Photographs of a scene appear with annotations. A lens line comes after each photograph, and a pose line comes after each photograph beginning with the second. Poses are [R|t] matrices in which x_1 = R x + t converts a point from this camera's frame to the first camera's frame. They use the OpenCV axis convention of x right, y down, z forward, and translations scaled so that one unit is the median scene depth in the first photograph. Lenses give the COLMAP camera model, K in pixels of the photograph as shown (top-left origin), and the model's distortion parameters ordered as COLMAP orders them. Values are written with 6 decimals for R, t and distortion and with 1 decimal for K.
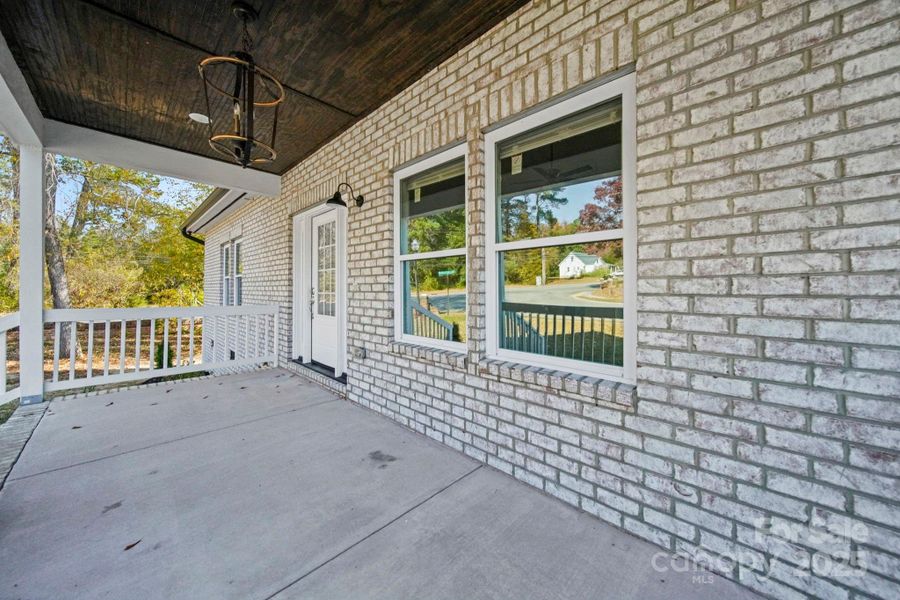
lens RADIAL K [[317.3, 0, 447.7], [0, 317.3, 293.3], [0, 0, 1]] dist [-0.007142, -0.000176]
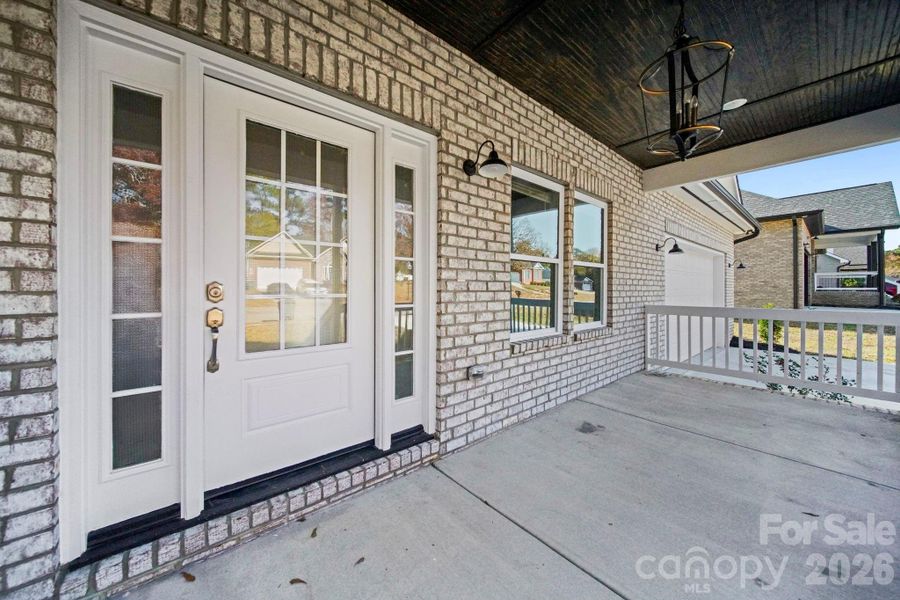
lens RADIAL K [[317.3, 0, 447.7], [0, 317.3, 293.3], [0, 0, 1]] dist [-0.007142, -0.000176]
pose [[0.108176, -0.014725, 0.994023, -1.096875], [0.006671, 0.999879, 0.014086, -0.011817], [-0.994109, 0.005107, 0.108261, 1.049679]]
